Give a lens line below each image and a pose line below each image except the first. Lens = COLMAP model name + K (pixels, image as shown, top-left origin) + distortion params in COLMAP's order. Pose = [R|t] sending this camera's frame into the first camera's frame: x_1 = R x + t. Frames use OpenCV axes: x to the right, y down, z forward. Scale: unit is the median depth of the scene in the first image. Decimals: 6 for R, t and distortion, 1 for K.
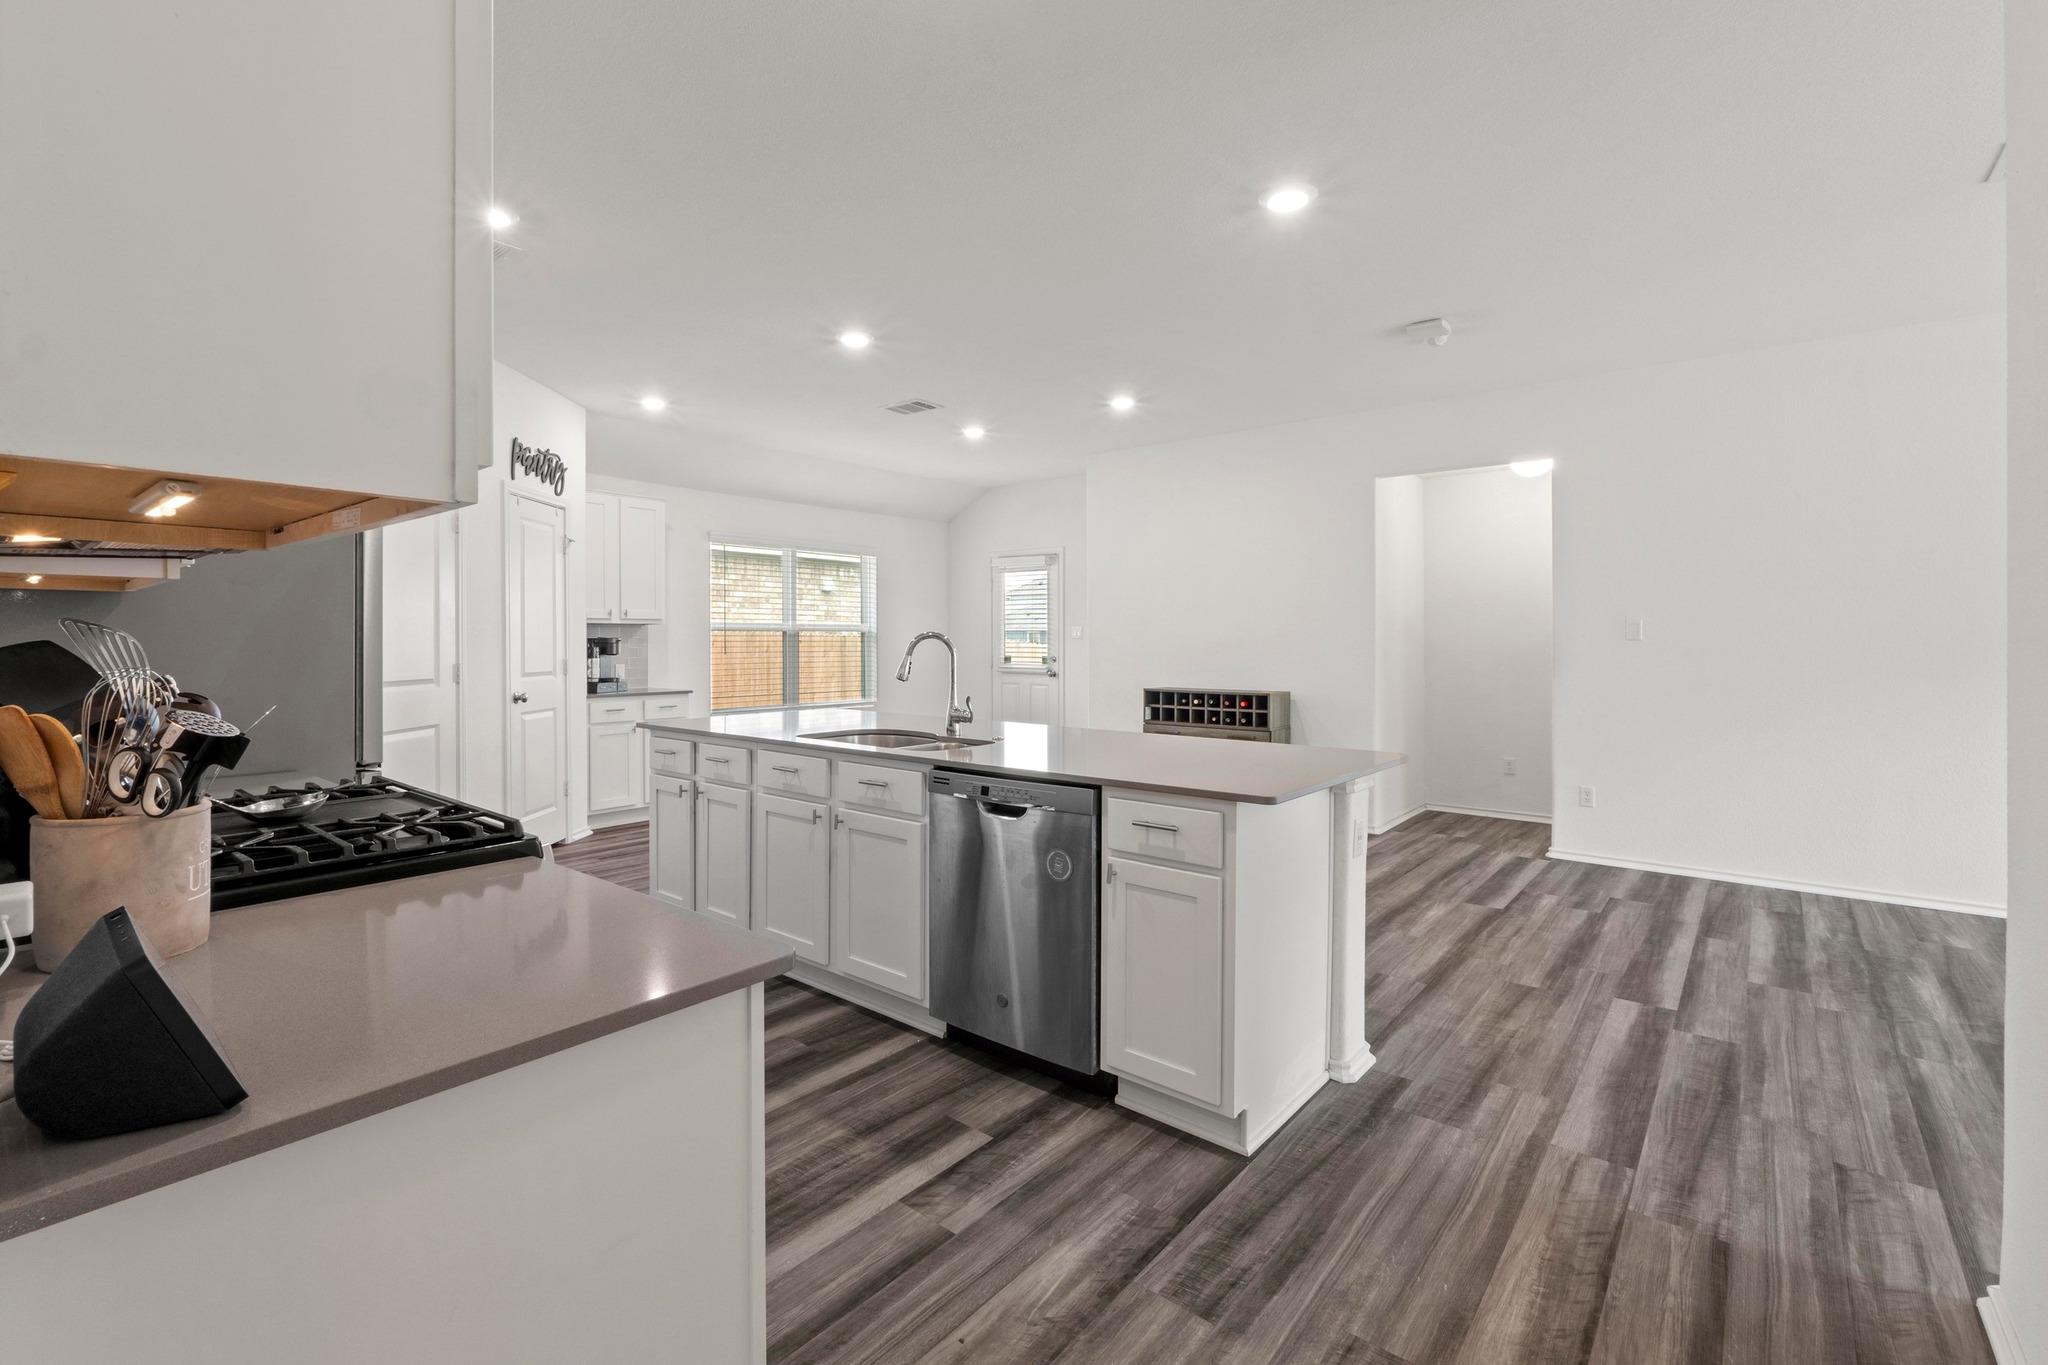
lens RADIAL K [[913.5, 0, 995.8], [0, 913.5, 639.3], [0, 0, 1]] dist [-0.007673, -0.000222]
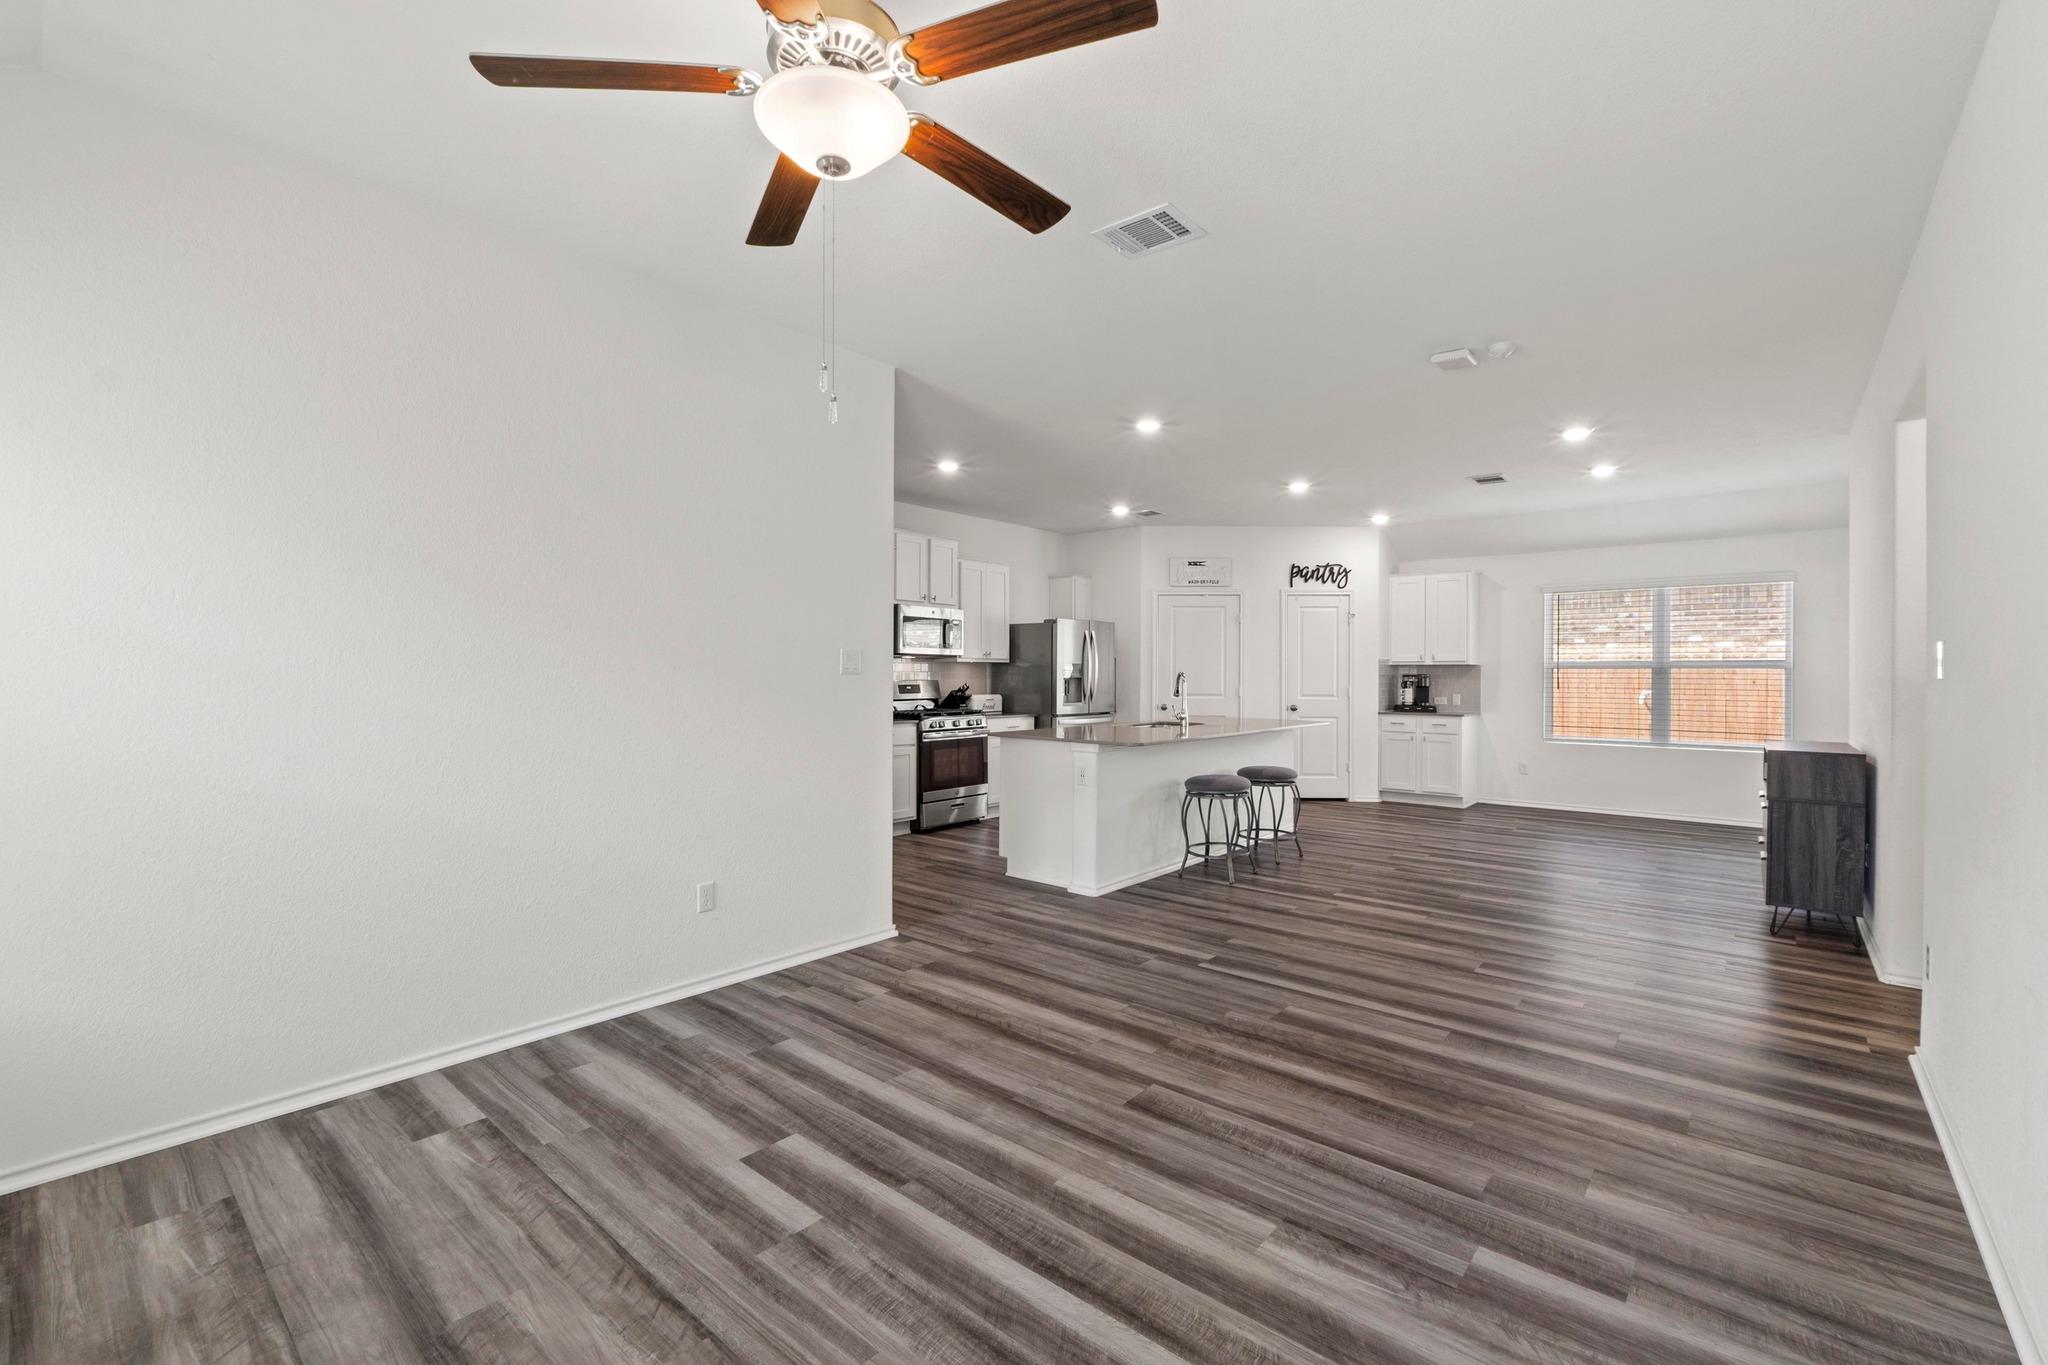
lens RADIAL K [[879.4, 0, 1014.2], [0, 879.4, 675.3], [0, 0, 1]] dist [-0.001381, 0.000021]
pose [[-0.006270, 0.003410, -0.999975, 1.215158], [-0.002609, 0.999991, 0.003426, -0.004424], [0.999977, 0.002630, -0.006261, 0.453371]]
